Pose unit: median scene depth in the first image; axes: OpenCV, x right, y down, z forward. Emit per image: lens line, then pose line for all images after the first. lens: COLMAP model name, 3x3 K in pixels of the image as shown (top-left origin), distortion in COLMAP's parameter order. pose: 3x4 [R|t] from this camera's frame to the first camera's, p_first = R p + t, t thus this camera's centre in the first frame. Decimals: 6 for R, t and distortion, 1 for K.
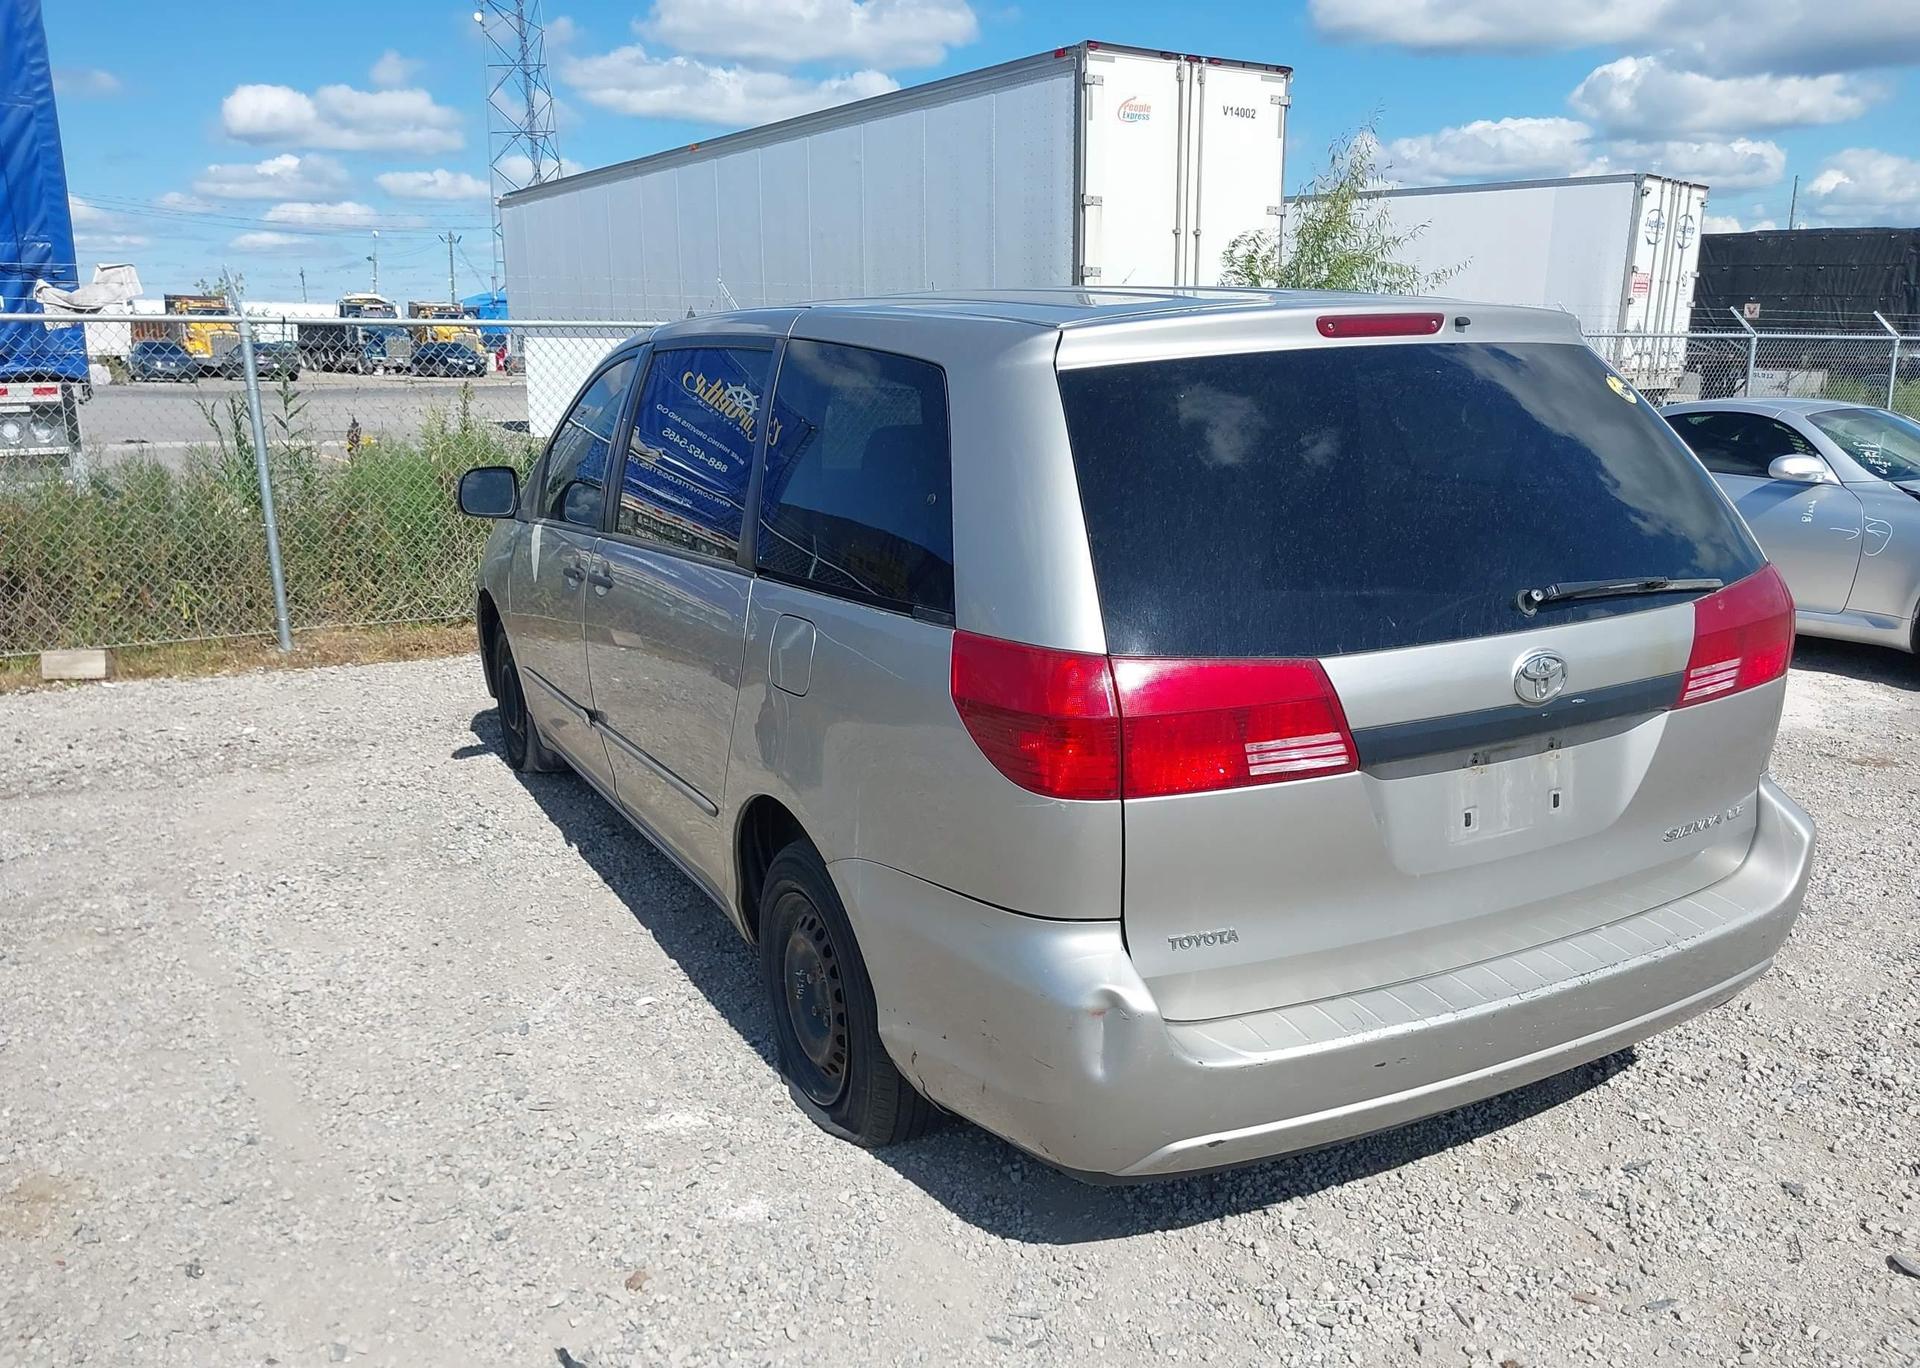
lens RADIAL K [[1487.9, 0, 951.0], [0, 1487.9, 679.4], [0, 0, 1]] dist [0.013837, -0.030002]
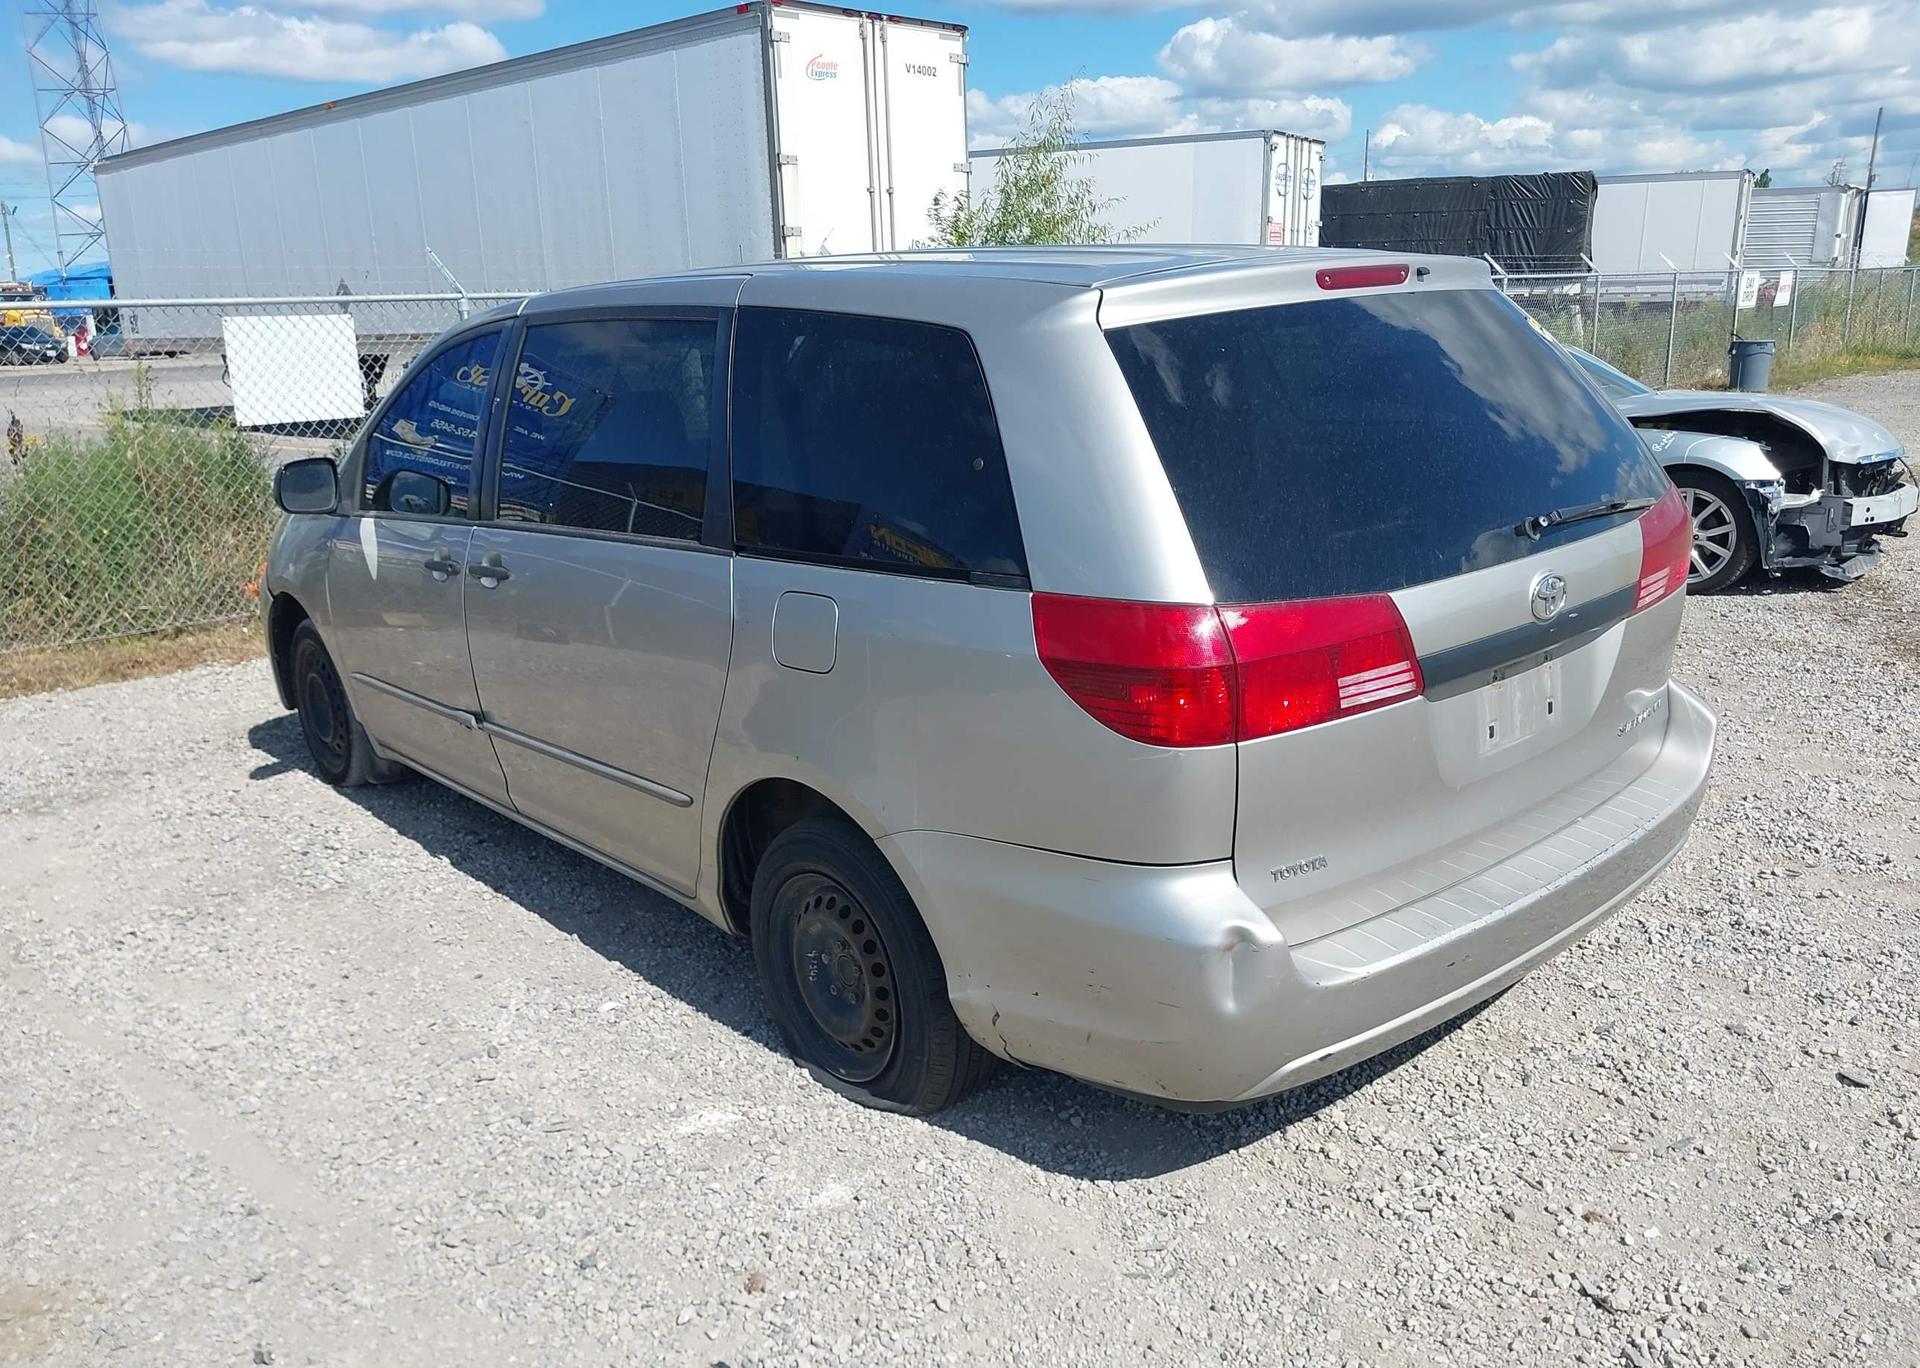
lens RADIAL K [[1487.9, 0, 949.4], [0, 1487.9, 680.4], [0, 0, 1]] dist [0.013837, -0.030002]
pose [[0.971820, -0.085794, 0.219558, -0.235686], [0.080138, 0.996185, 0.034555, -0.010946], [-0.221685, -0.015987, 0.974987, 0.024559]]
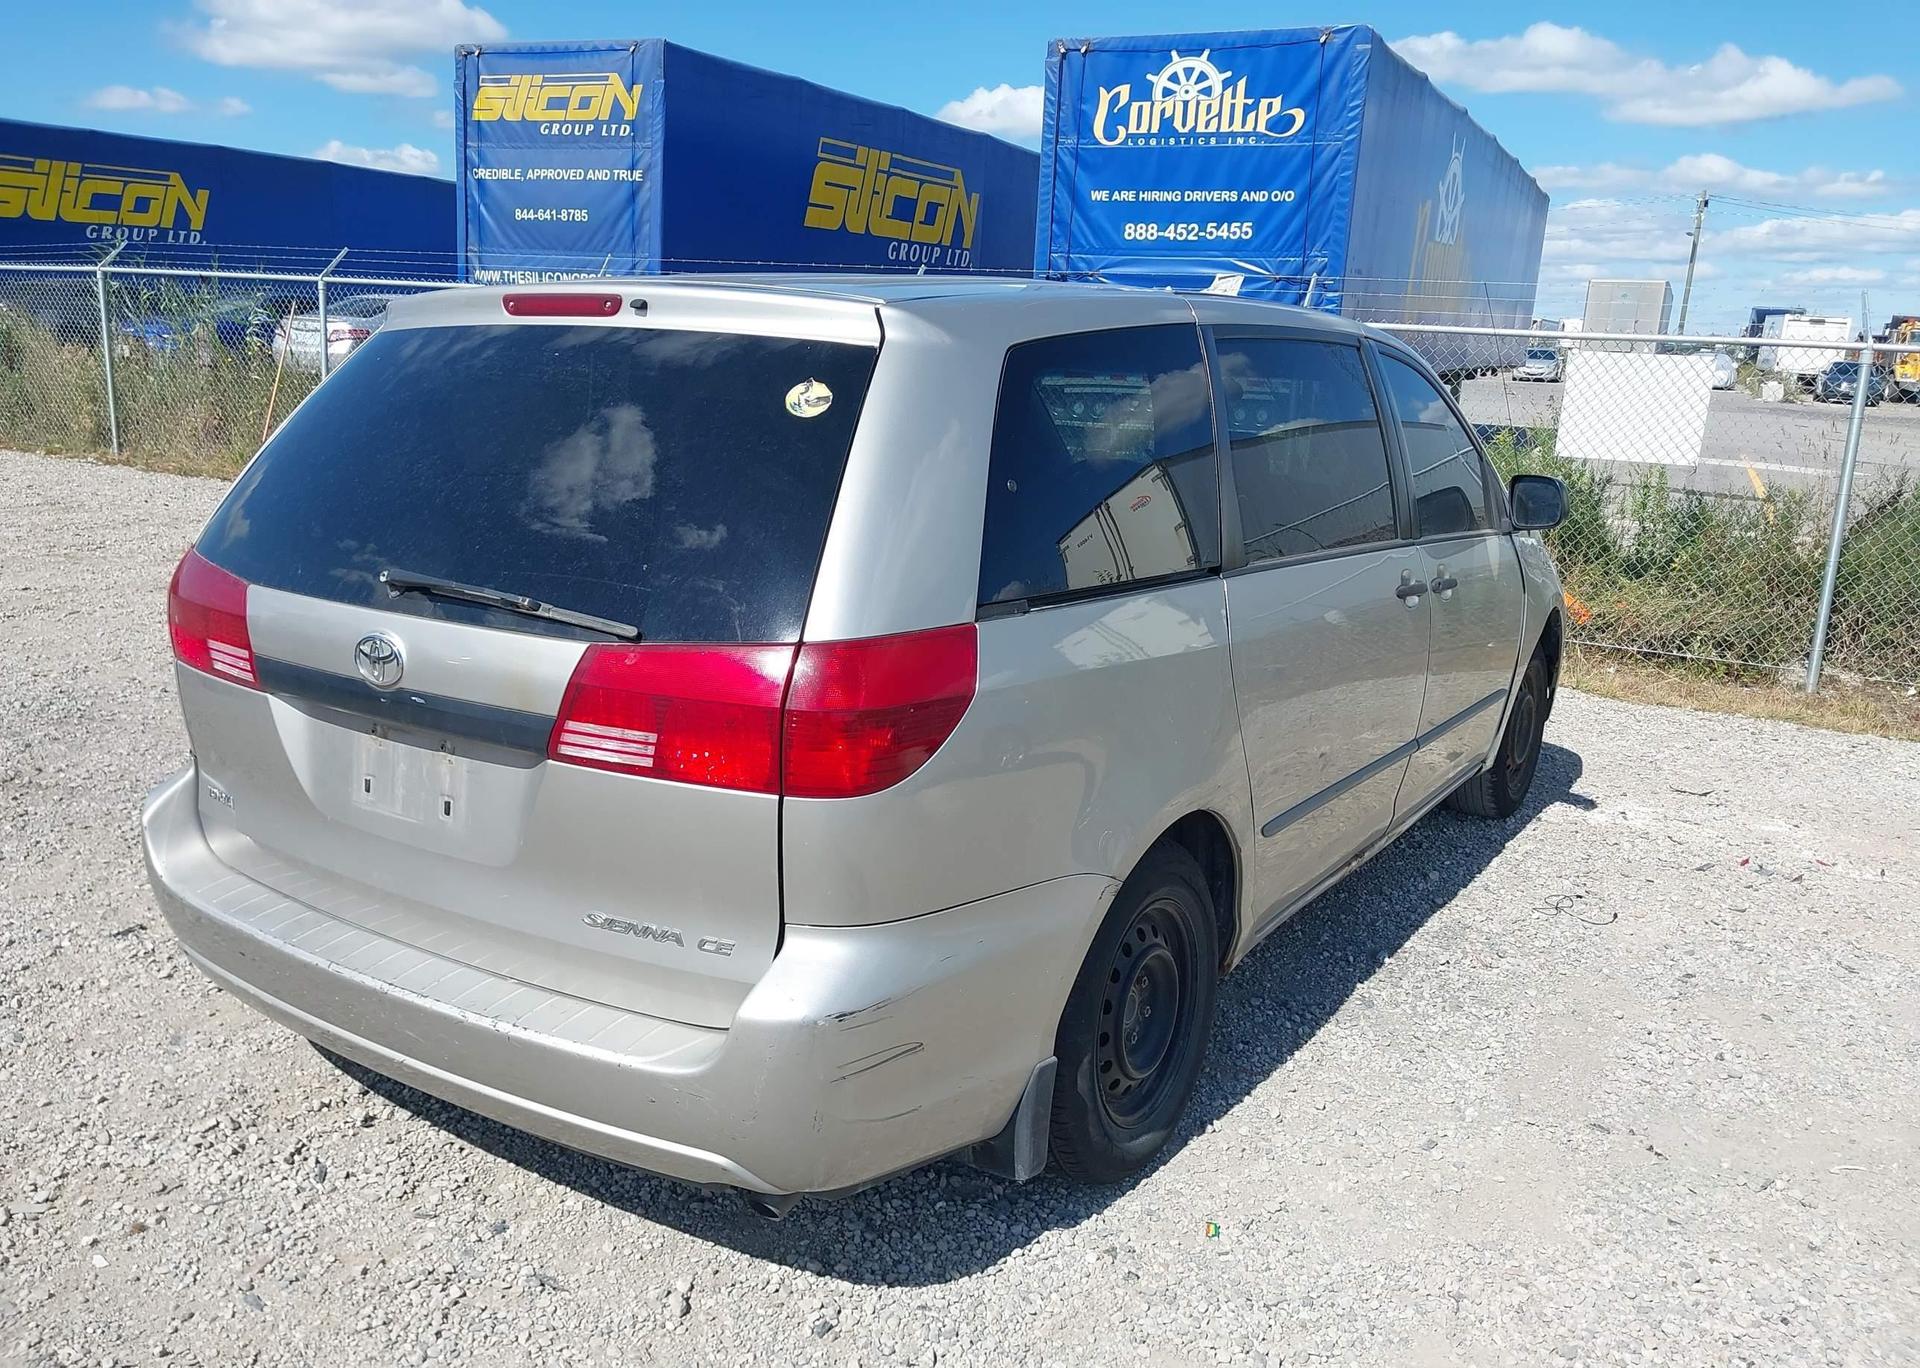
lens RADIAL K [[1487.9, 0, 1009.0], [0, 1487.9, 706.0], [0, 0, 1]] dist [0.013837, -0.030002]
pose [[0.507450, 0.230576, -0.830259, 1.207470], [-0.228435, 0.965056, 0.128393, -0.163348], [0.830850, 0.124507, 0.542389, 0.693031]]
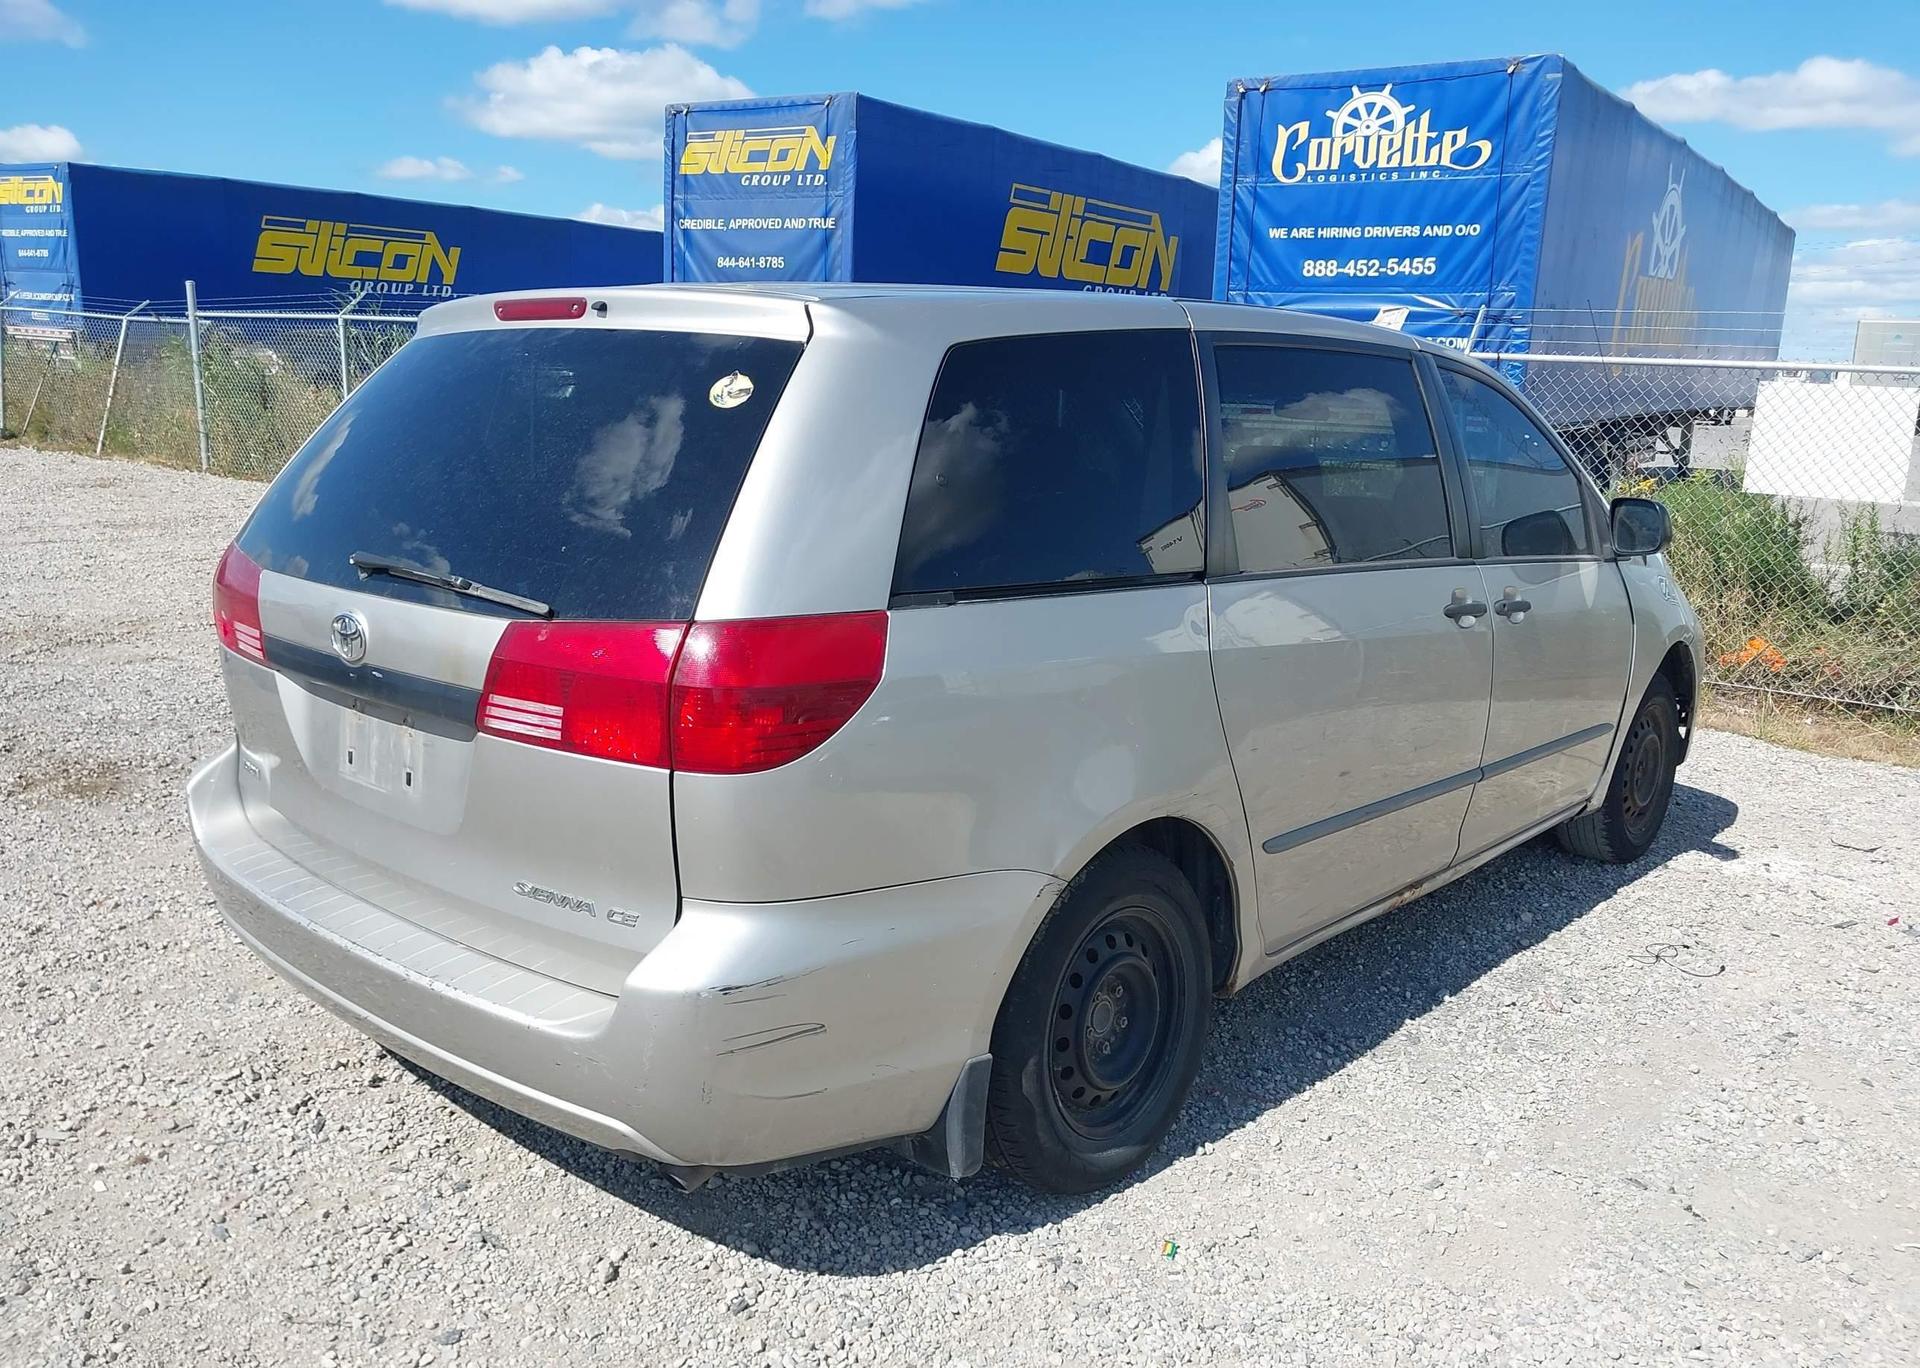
lens RADIAL K [[1487.9, 0, 1010.2], [0, 1487.9, 698.0], [0, 0, 1]] dist [0.013837, -0.030002]
pose [[0.372337, 0.212320, -0.903485, 1.294097], [-0.237145, 0.962930, 0.128559, -0.174336], [0.897289, 0.166389, 0.408885, 0.844085]]
